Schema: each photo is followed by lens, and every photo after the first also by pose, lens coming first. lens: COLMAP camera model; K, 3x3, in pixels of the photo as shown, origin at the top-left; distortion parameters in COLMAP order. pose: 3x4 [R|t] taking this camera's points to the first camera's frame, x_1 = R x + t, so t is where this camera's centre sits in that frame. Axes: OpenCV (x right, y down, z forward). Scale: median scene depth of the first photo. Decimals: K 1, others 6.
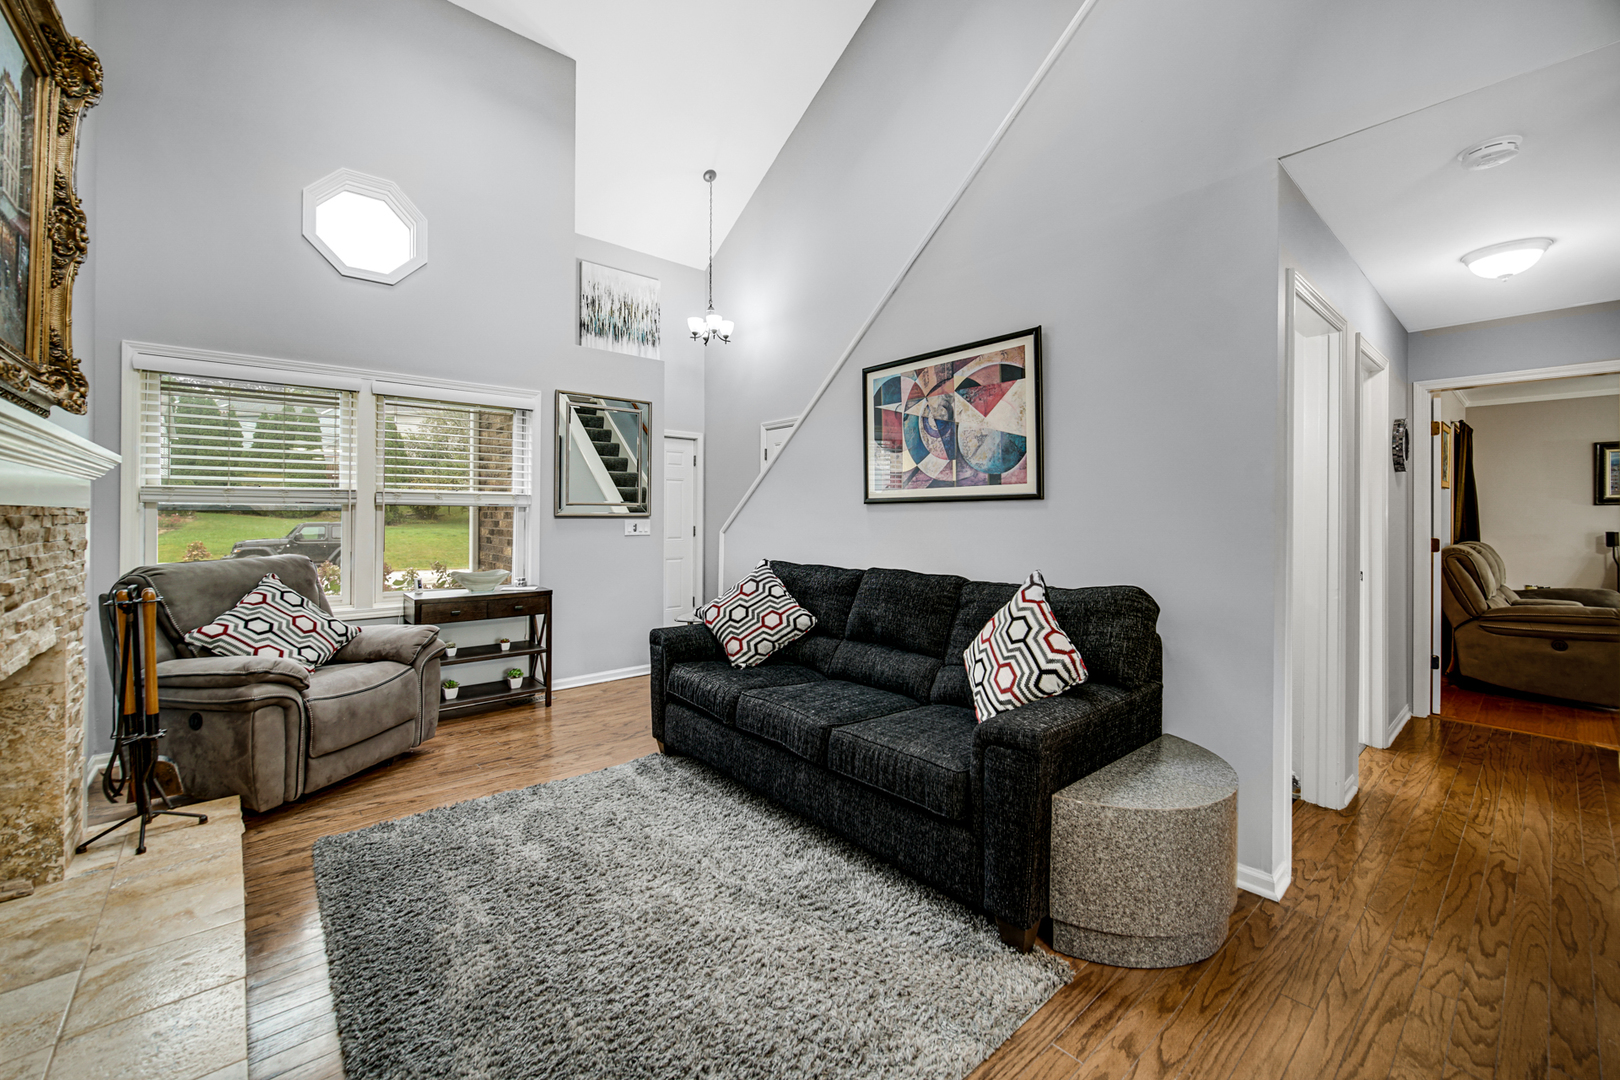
lens RADIAL K [[643.6, 0, 794.1], [0, 643.6, 517.2], [0, 0, 1]] dist [-0.003238, 0.001695]
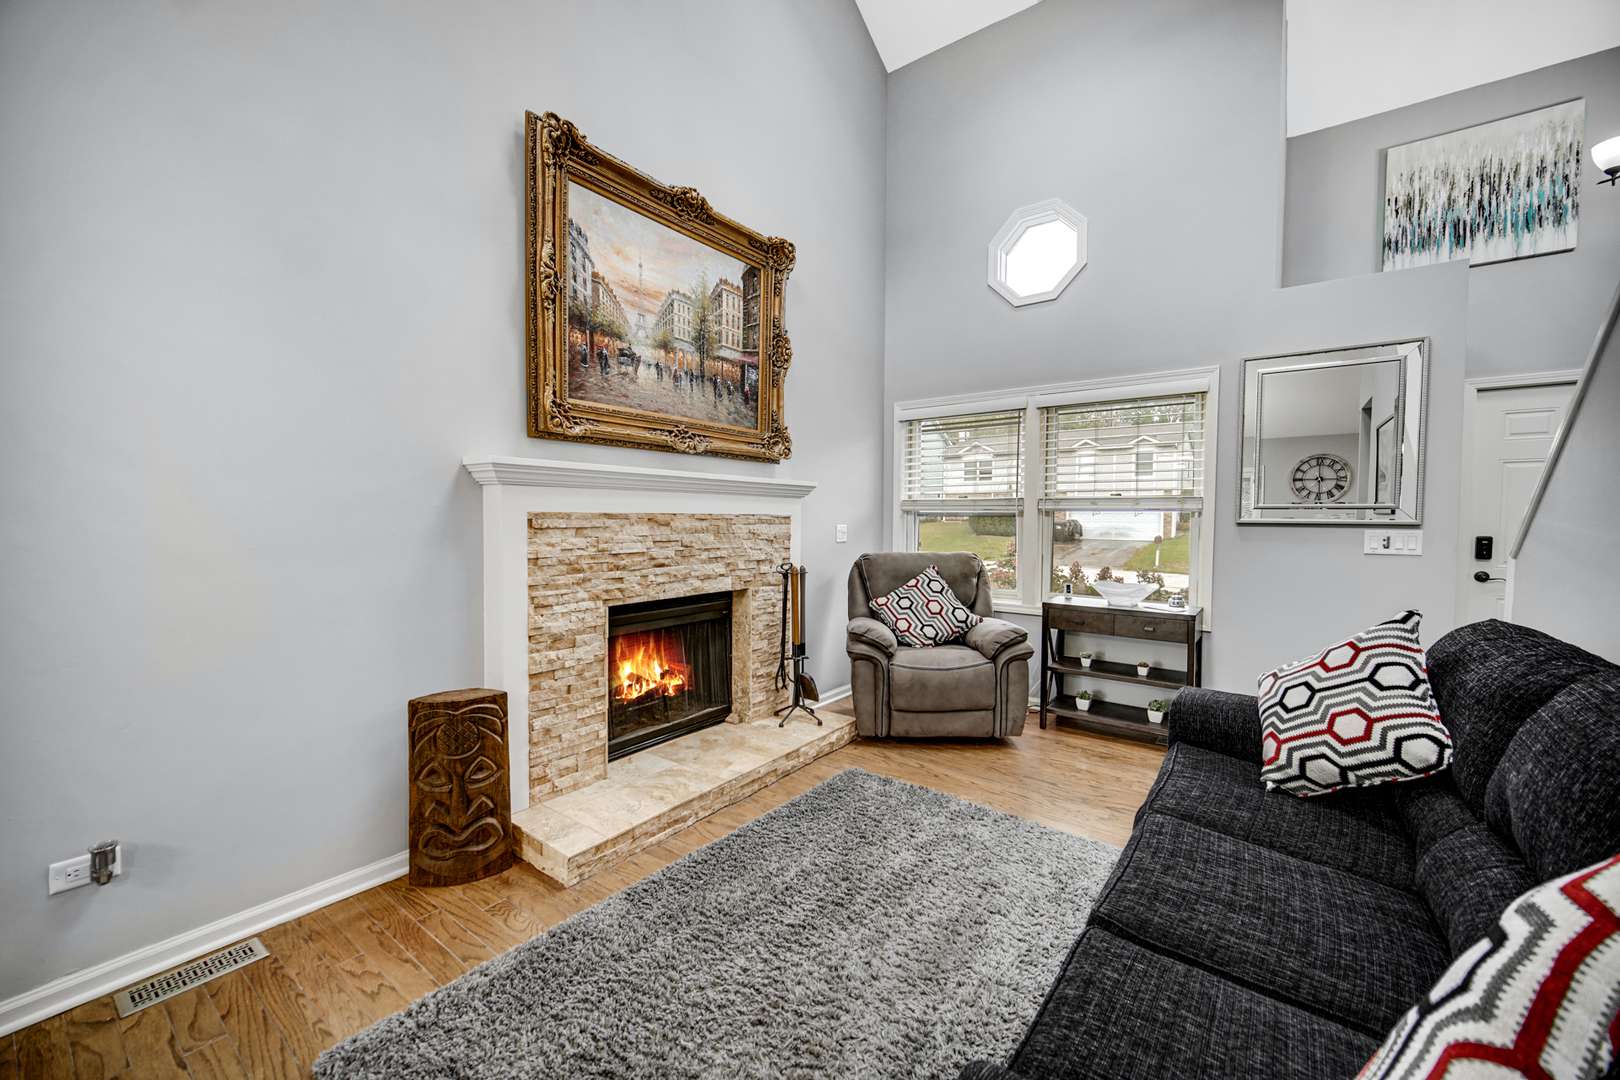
lens RADIAL K [[643.6, 0, 809.6], [0, 643.6, 535.5], [0, 0, 1]] dist [-0.003238, 0.001695]
pose [[0.214607, 0.028410, -0.976287, 0.383987], [-0.005893, 0.999596, 0.027793, -0.005948], [0.976683, -0.000211, 0.214687, 0.475672]]
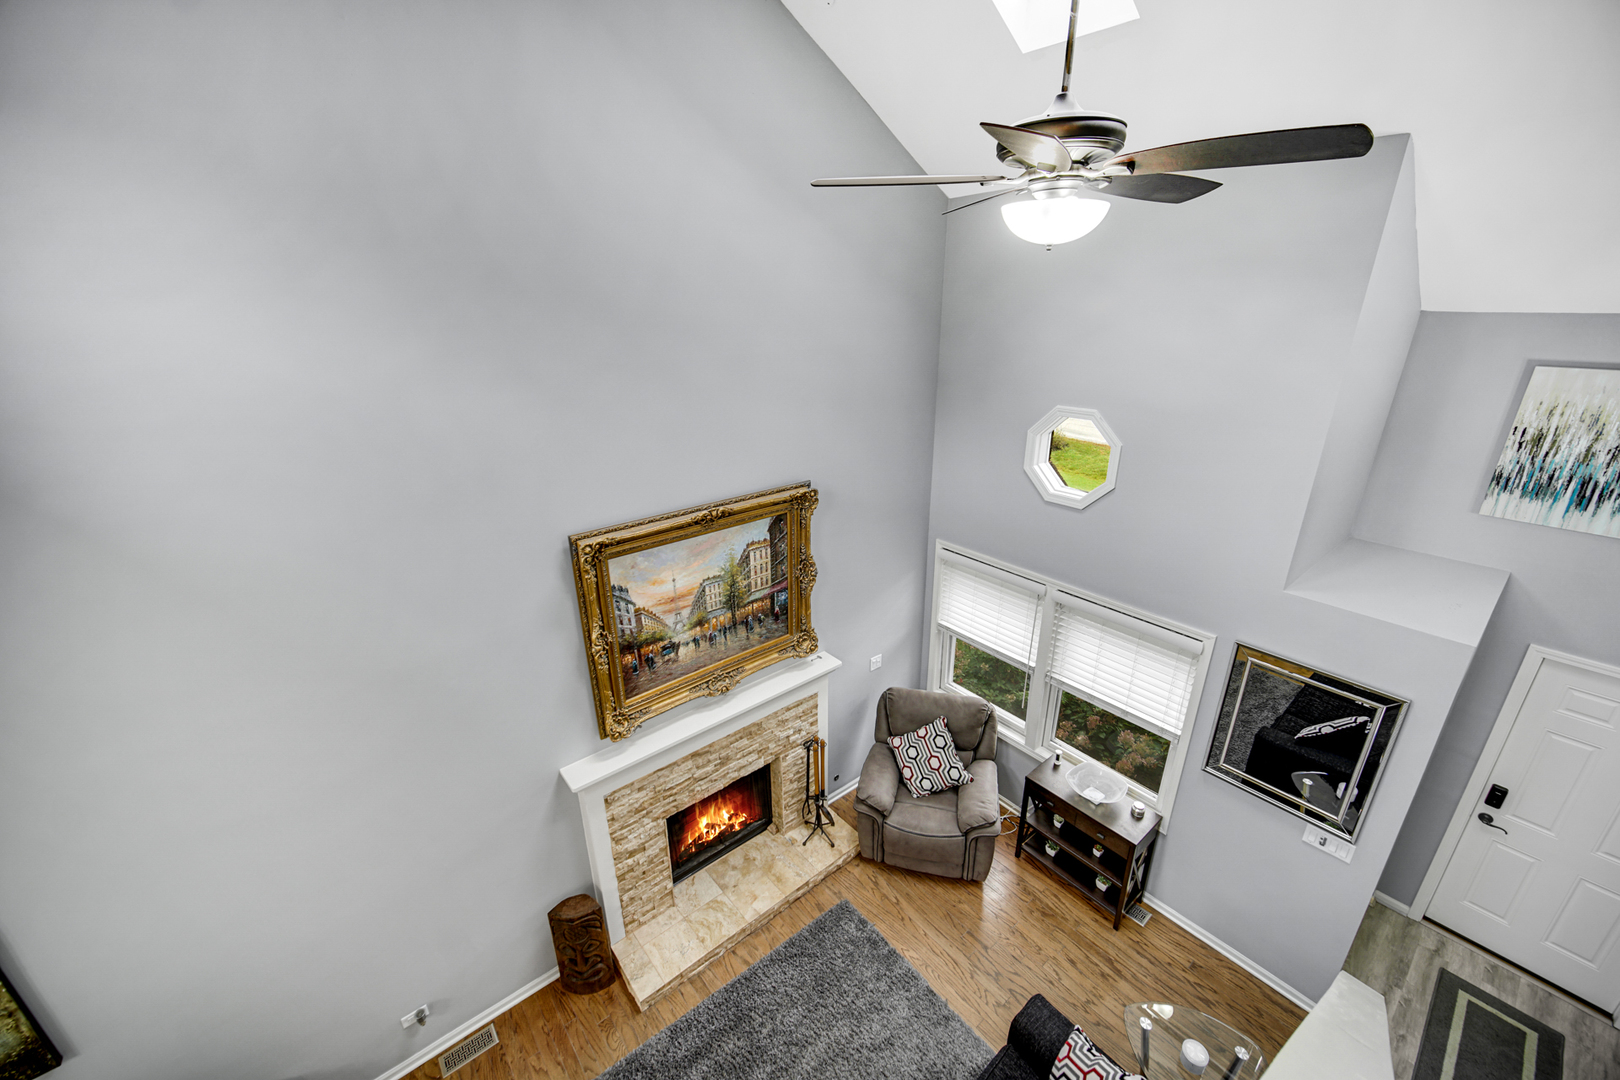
lens RADIAL K [[643.6, 0, 807.2], [0, 643.6, 530.8], [0, 0, 1]] dist [-0.003238, 0.001695]
pose [[-0.027398, 0.353396, -0.935073, 0.465163], [0.012541, 0.935472, 0.353179, -0.860874], [0.999546, -0.002051, -0.030062, 0.713696]]
